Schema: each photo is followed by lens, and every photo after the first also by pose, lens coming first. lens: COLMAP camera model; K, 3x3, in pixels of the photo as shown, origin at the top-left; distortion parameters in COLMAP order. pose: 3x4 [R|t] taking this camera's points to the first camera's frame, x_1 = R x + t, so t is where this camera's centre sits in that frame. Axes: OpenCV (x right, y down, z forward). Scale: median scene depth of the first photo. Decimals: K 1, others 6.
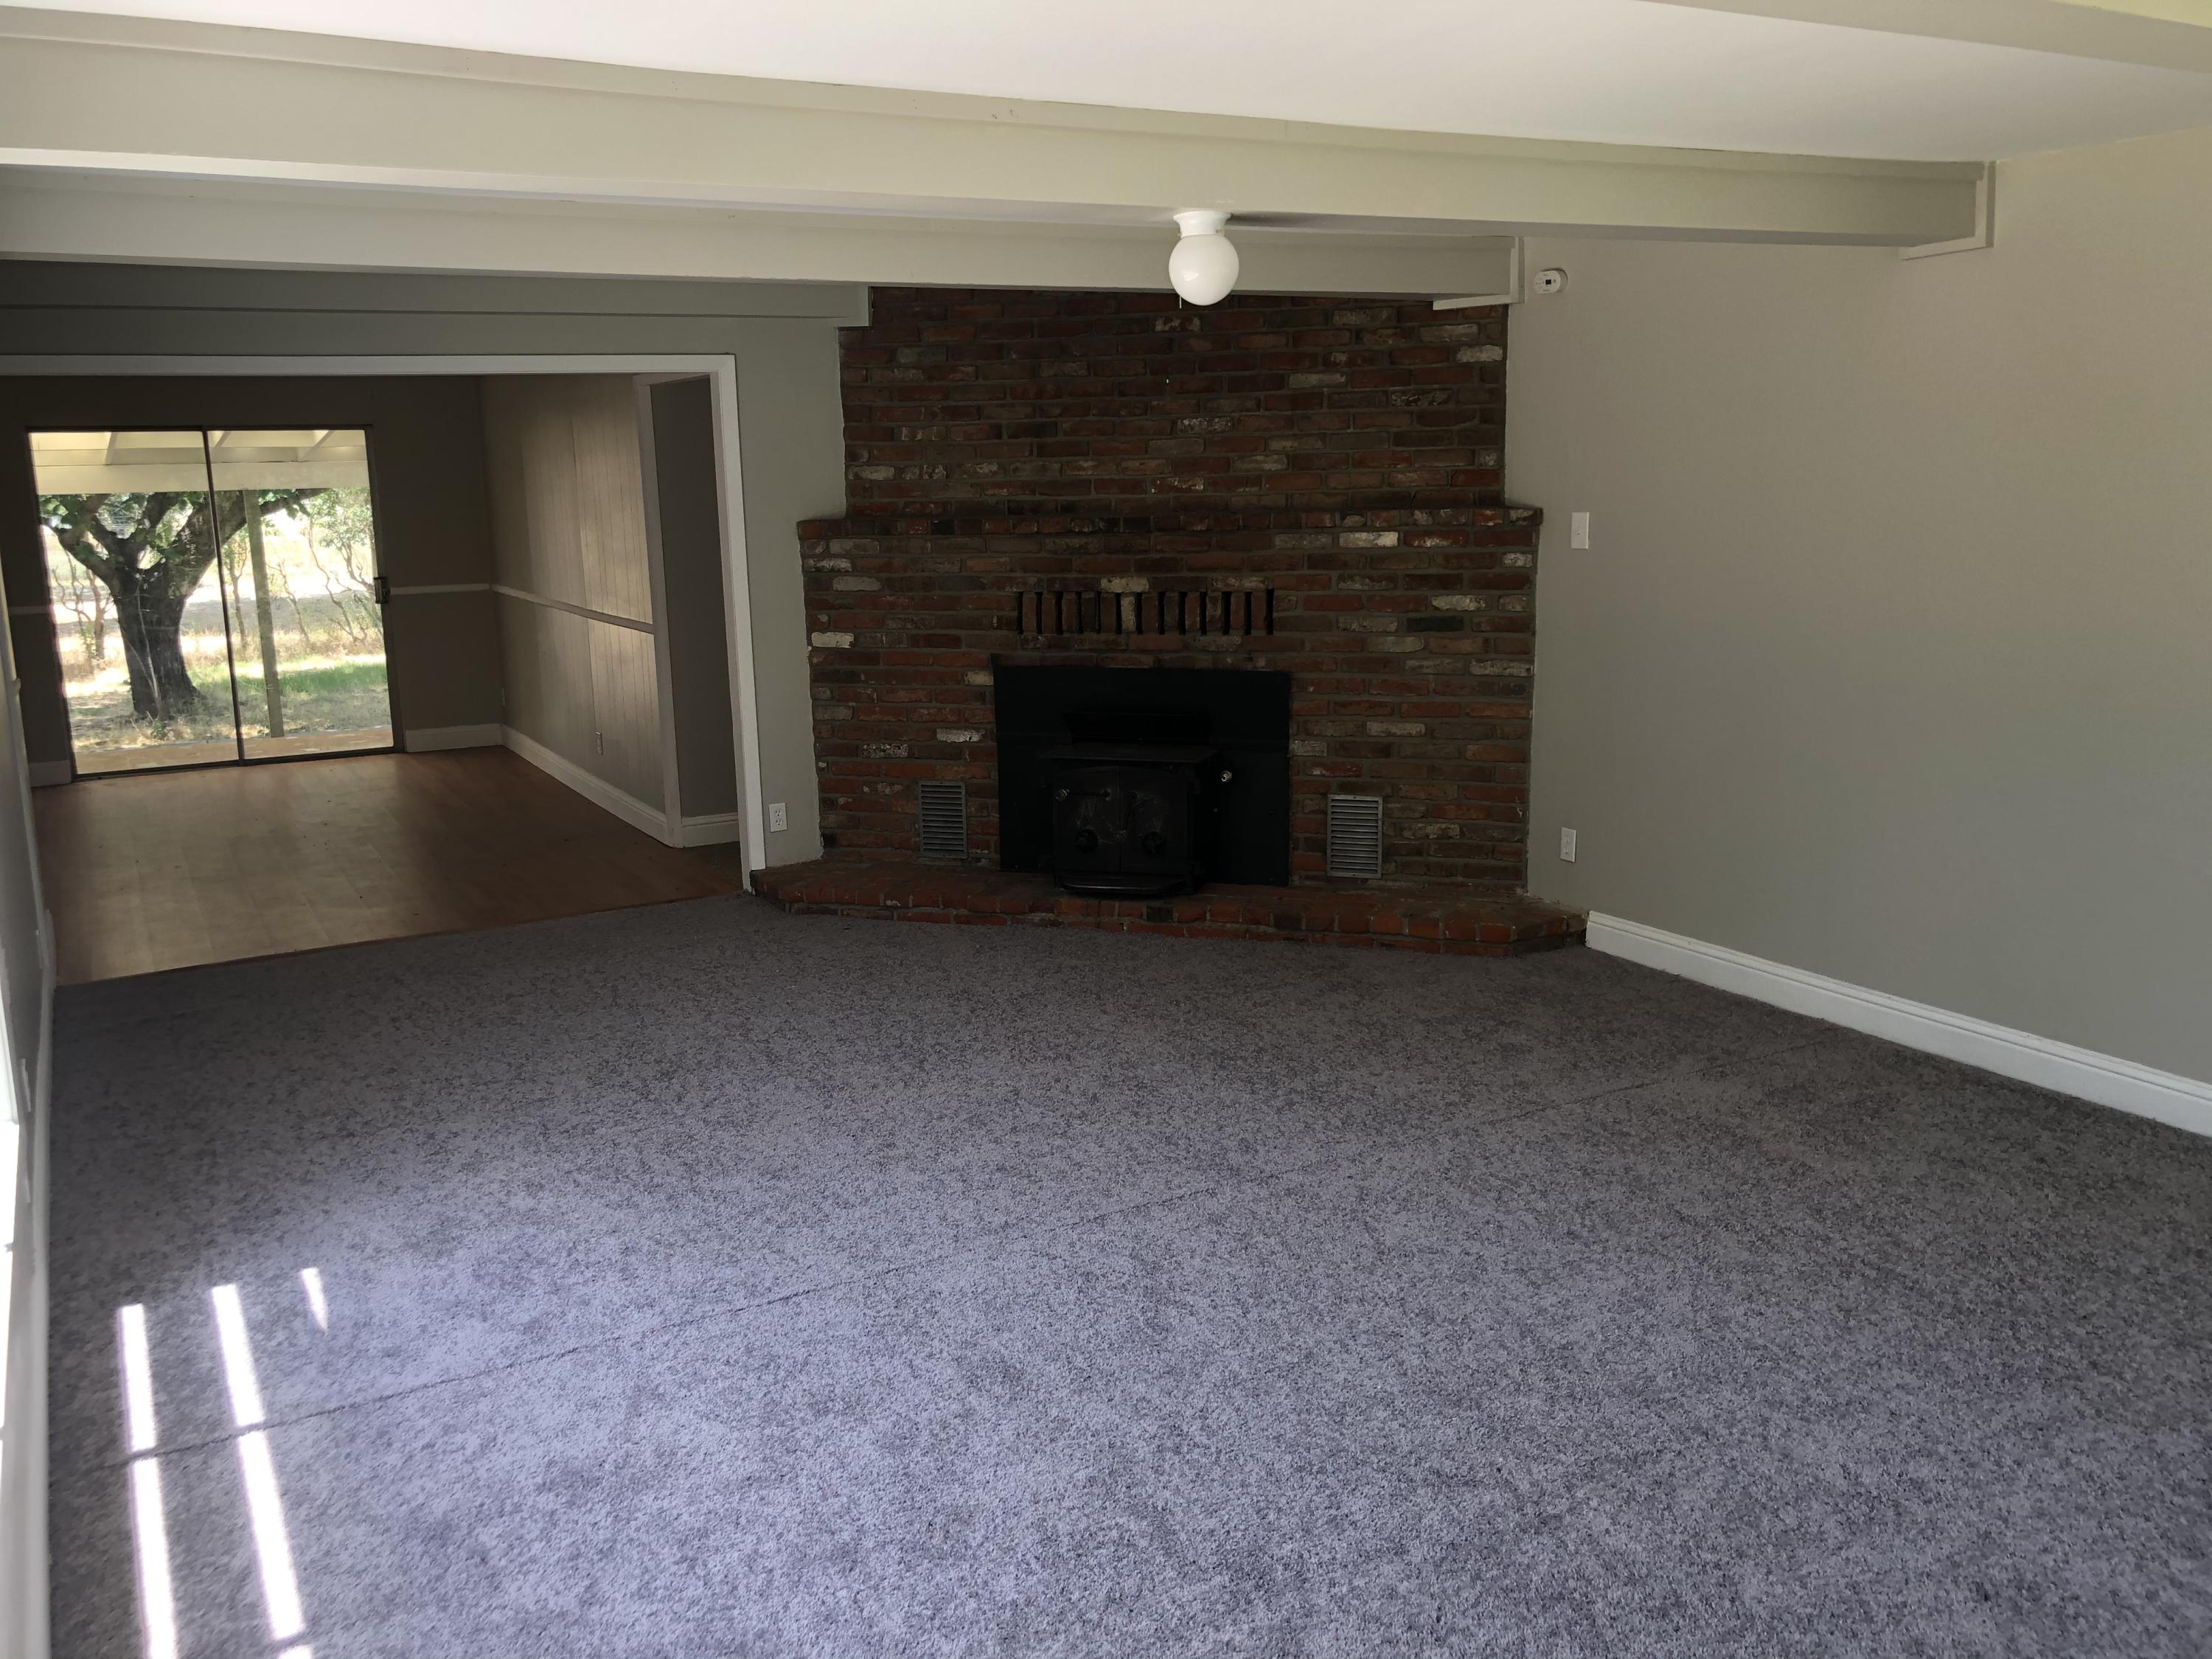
lens RADIAL K [[1809.8, 0, 1100.4], [0, 1809.8, 816.6], [0, 0, 1]] dist [0.031226, -0.021652]
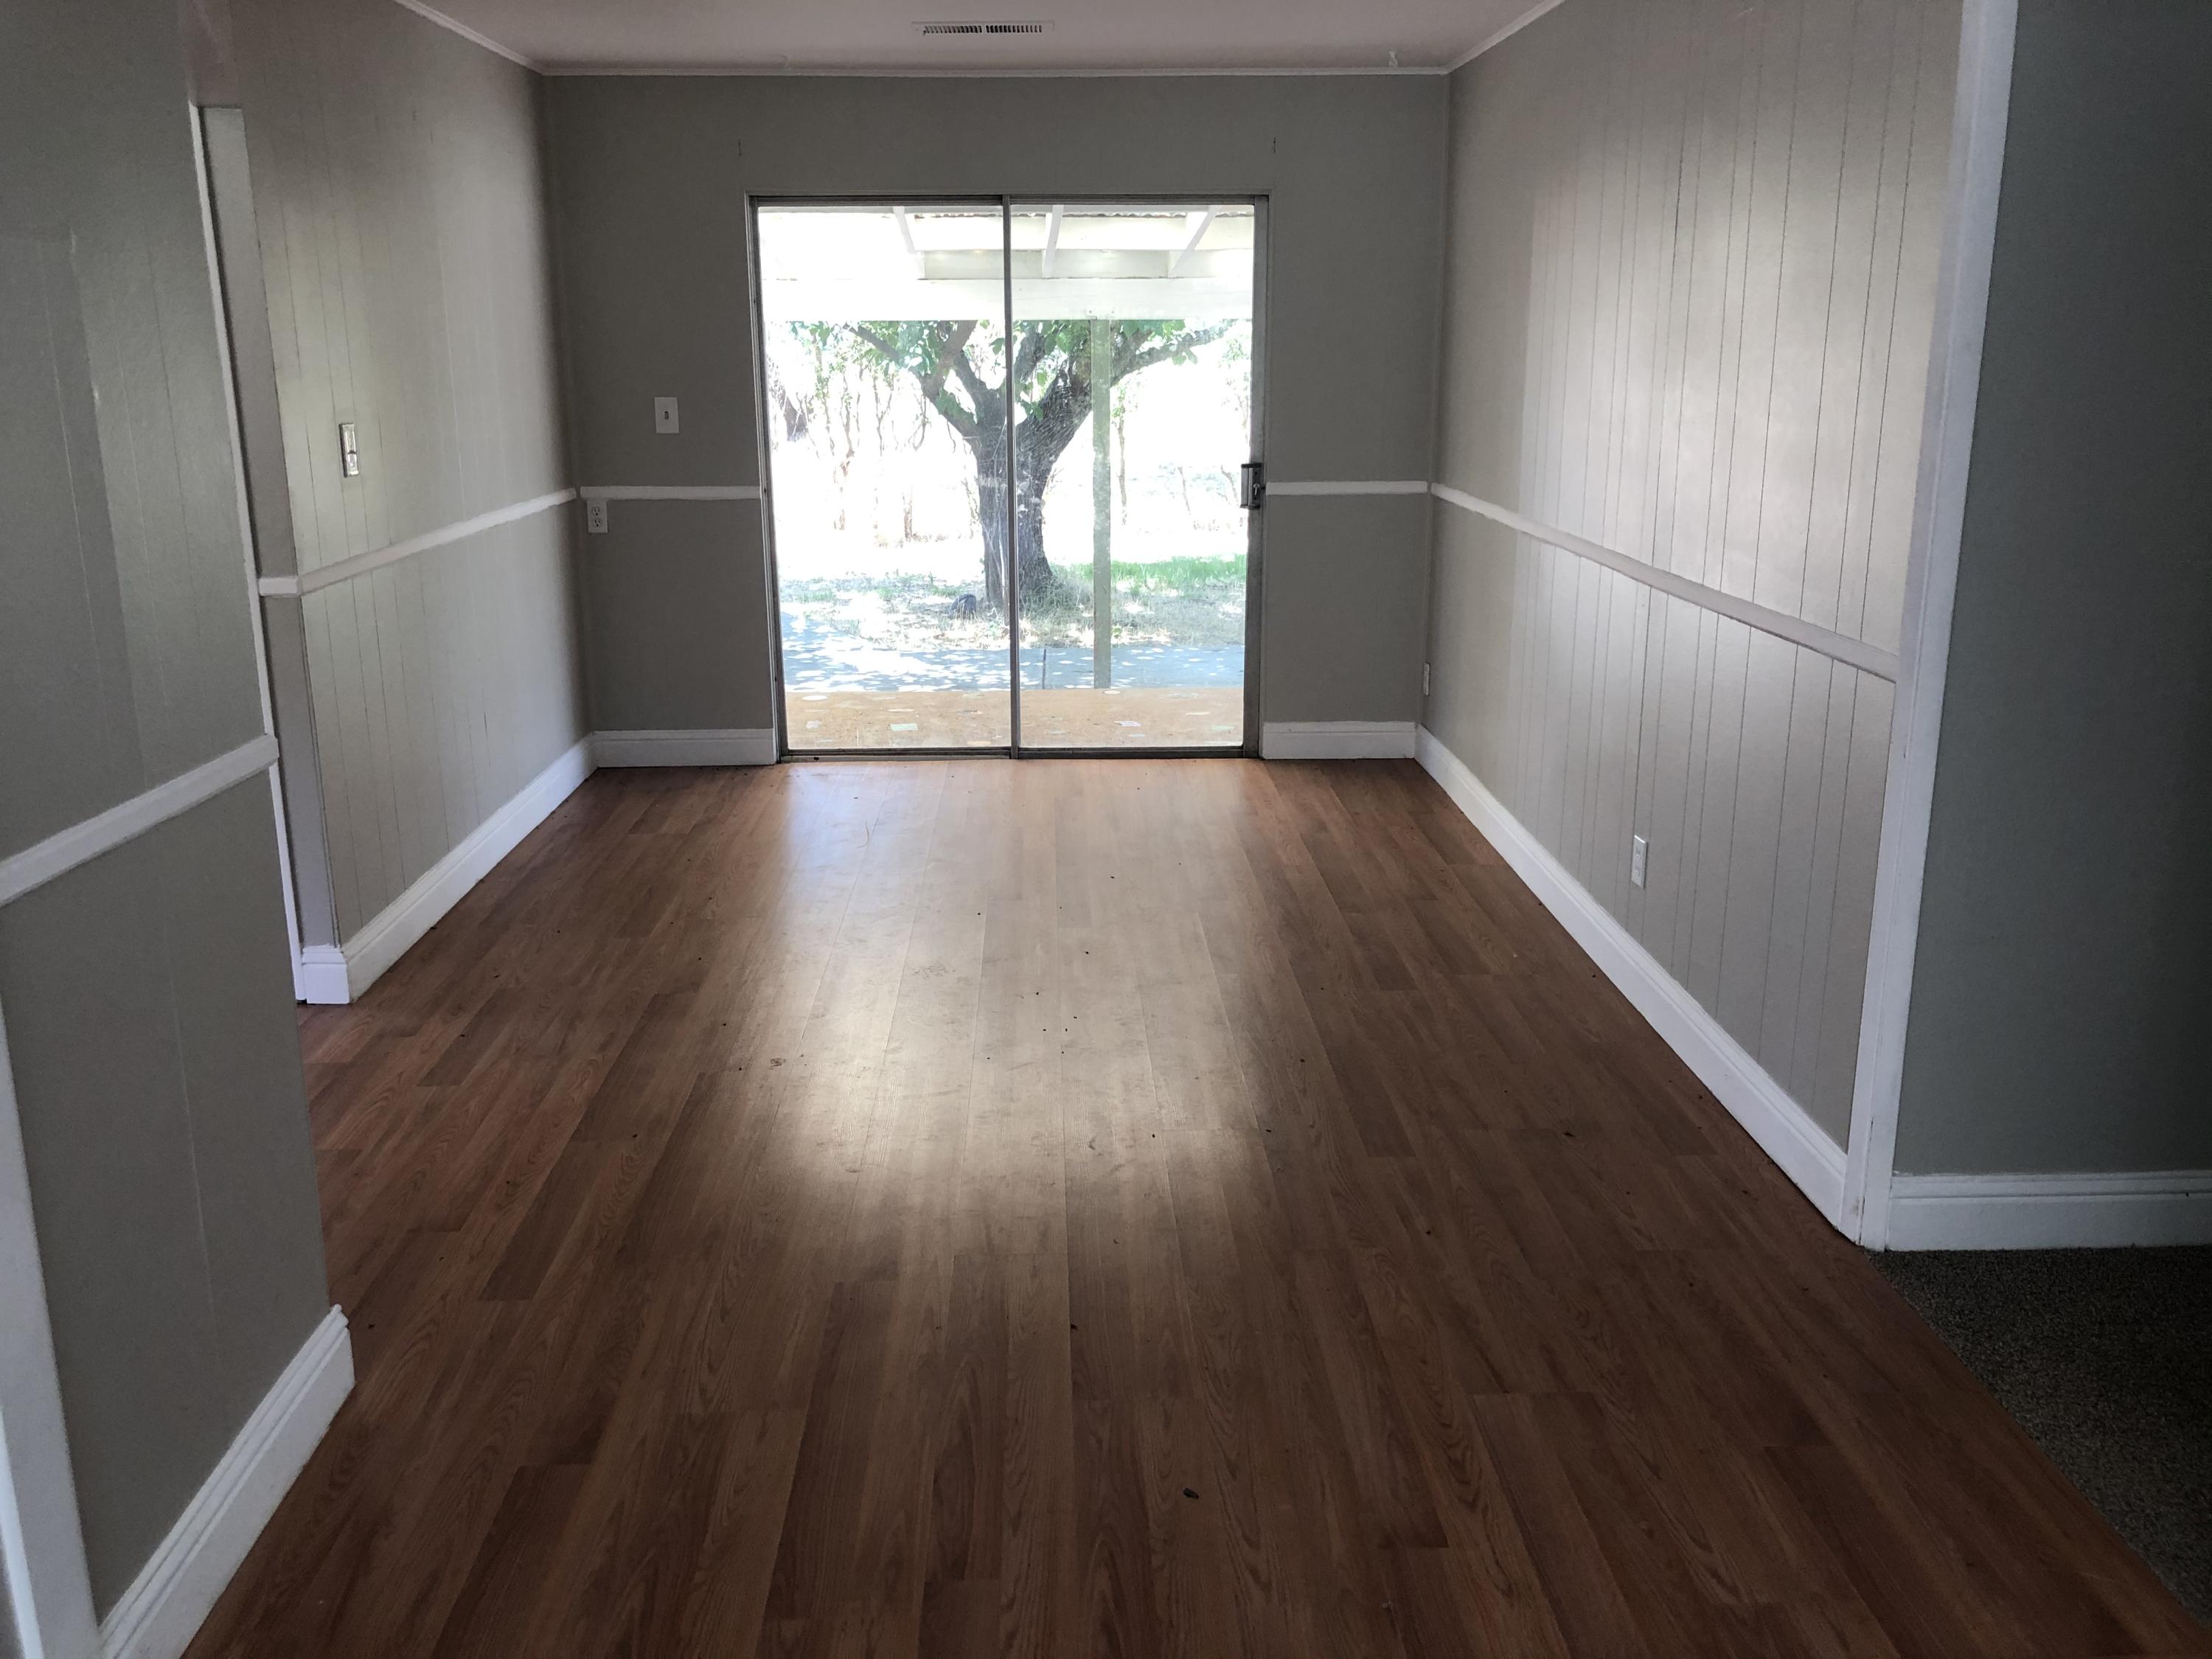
lens RADIAL K [[1809.8, 0, 1100.4], [0, 1809.8, 816.6], [0, 0, 1]] dist [0.031226, -0.021652]
pose [[0.887238, 0.138479, -0.440036, -0.159642], [-0.107535, 0.989687, 0.094632, -0.065872], [0.448603, -0.036642, 0.892980, 0.431873]]
